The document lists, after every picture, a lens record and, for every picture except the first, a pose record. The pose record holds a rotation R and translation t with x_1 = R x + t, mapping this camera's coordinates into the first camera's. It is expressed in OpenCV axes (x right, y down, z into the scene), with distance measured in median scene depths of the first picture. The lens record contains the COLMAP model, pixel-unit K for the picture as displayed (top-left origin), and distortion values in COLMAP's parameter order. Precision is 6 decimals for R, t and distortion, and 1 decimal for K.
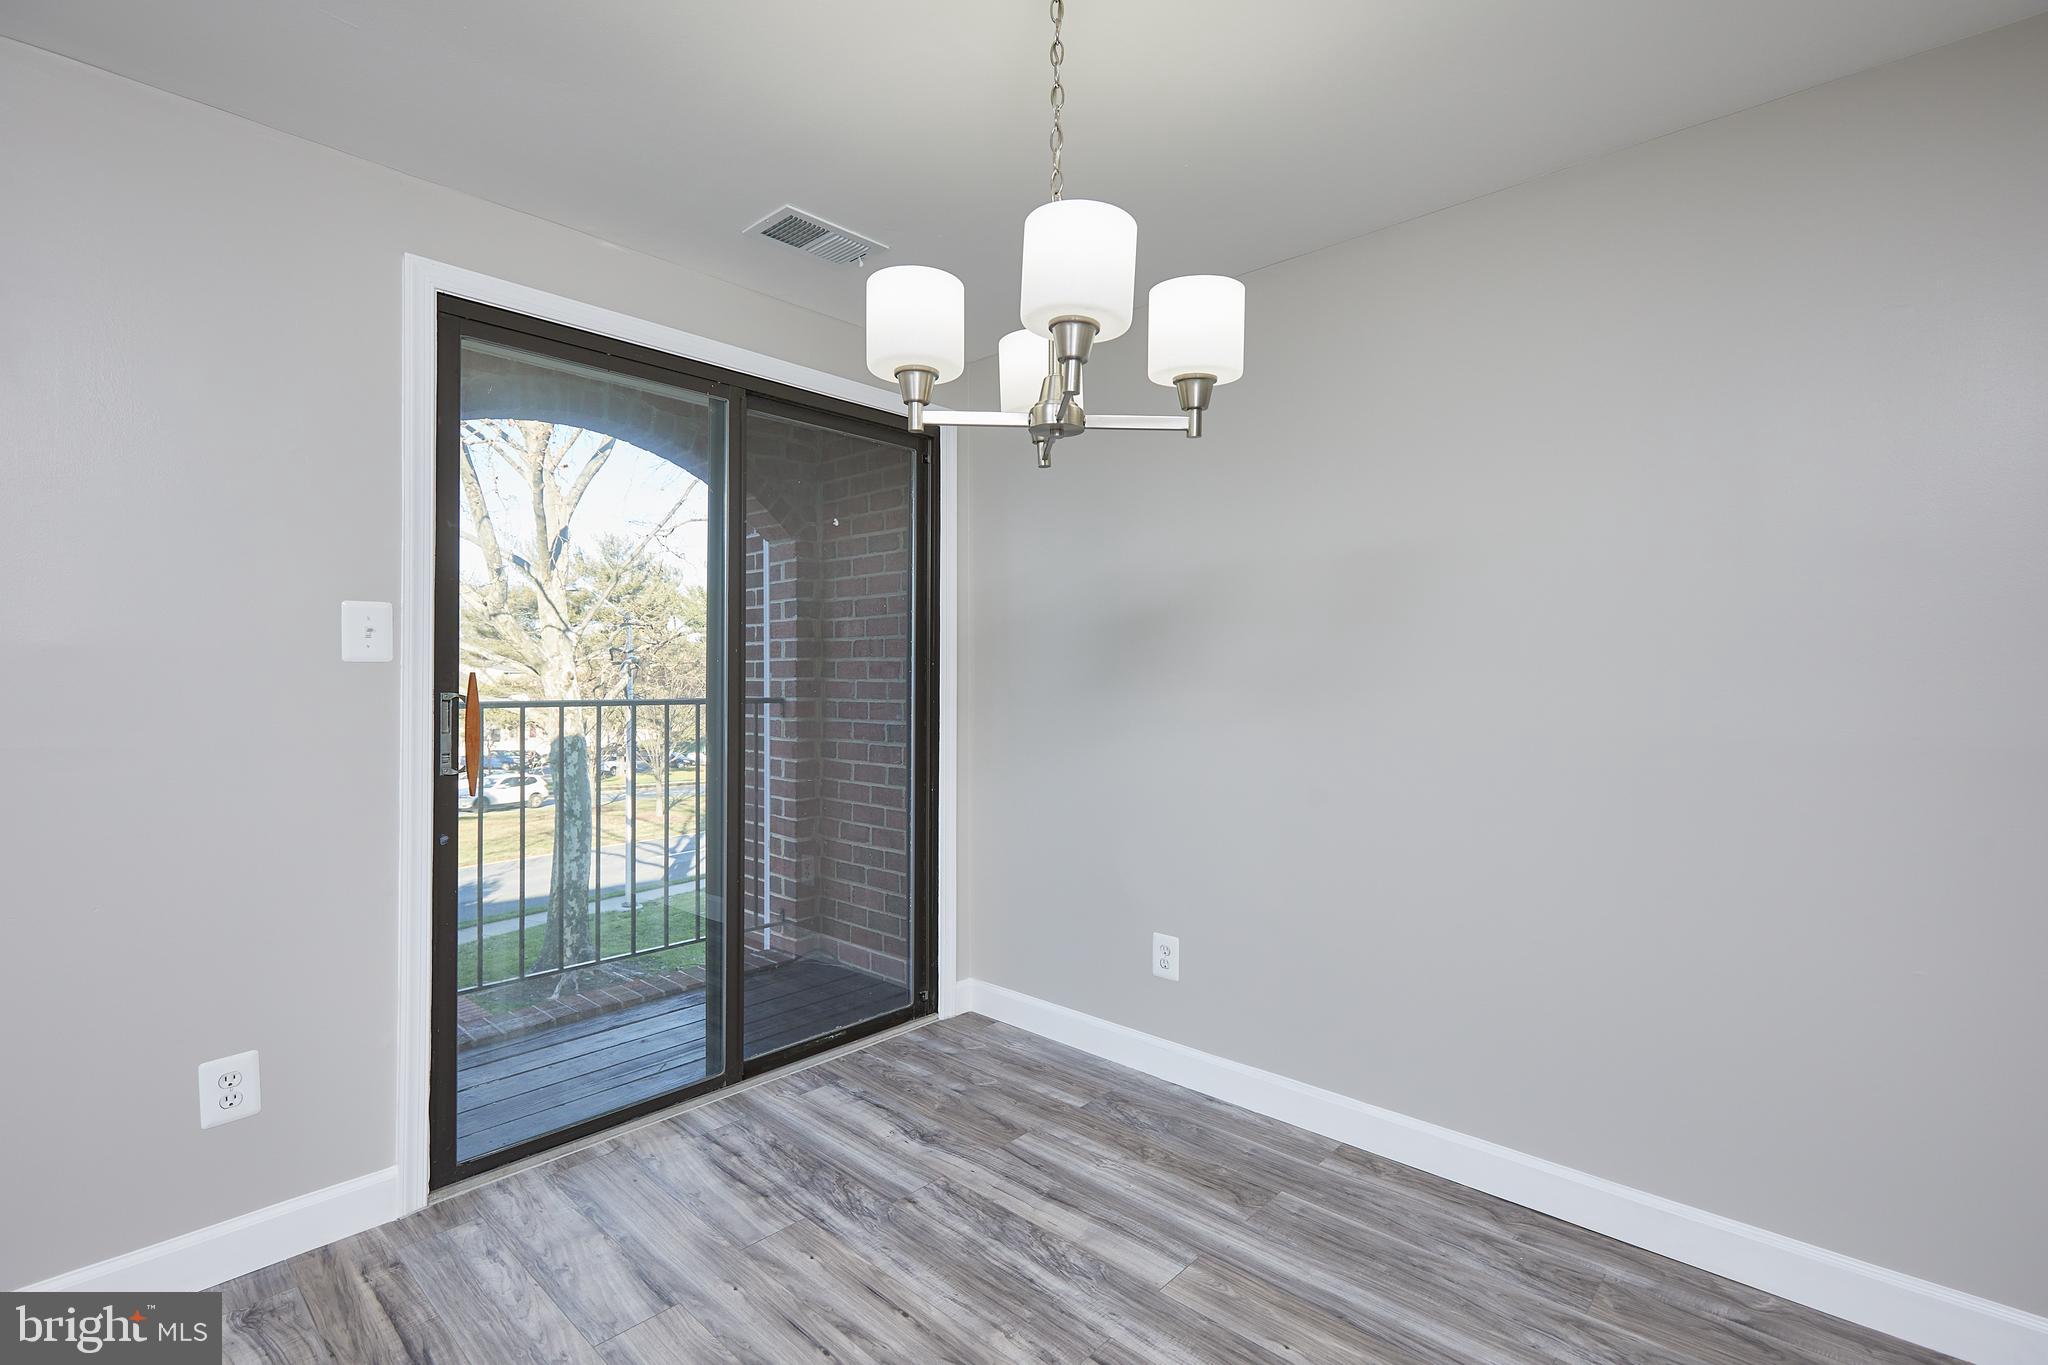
lens RADIAL K [[932.3, 0, 1022.9], [0, 932.3, 689.5], [0, 0, 1]] dist [0.006011, -0.002219]
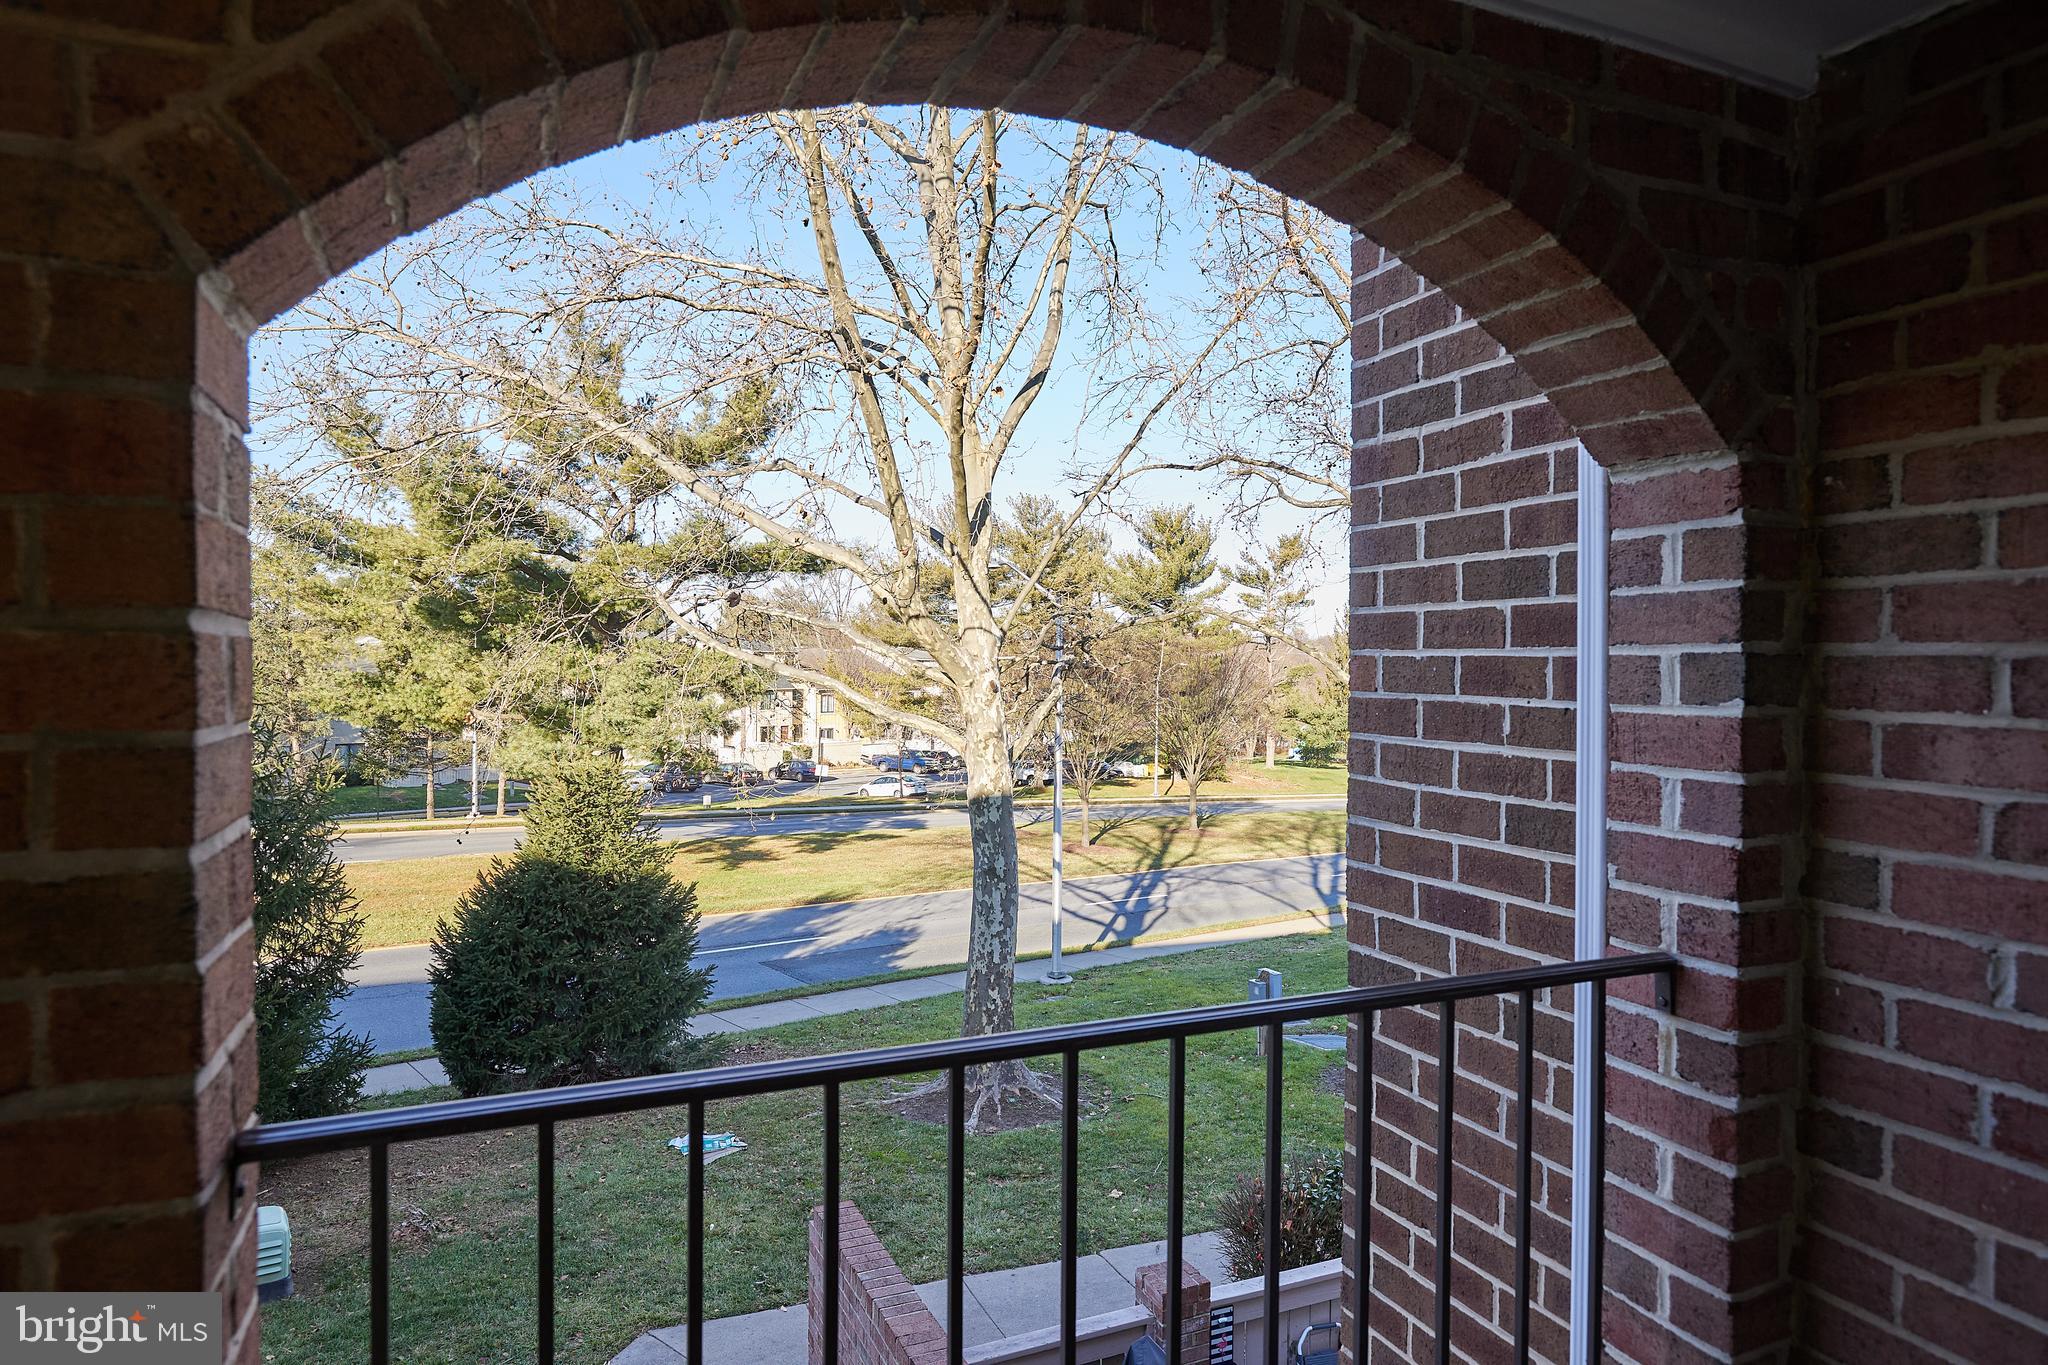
lens RADIAL K [[1196.1, 0, 1032.5], [0, 1196.1, 682.7], [0, 0, 1]] dist [-0.009187, -0.001208]
pose [[0.917063, 0.006959, -0.398682, -0.294129], [-0.005857, 0.999975, 0.003982, -0.083831], [0.398700, -0.001317, 0.917081, 0.537112]]
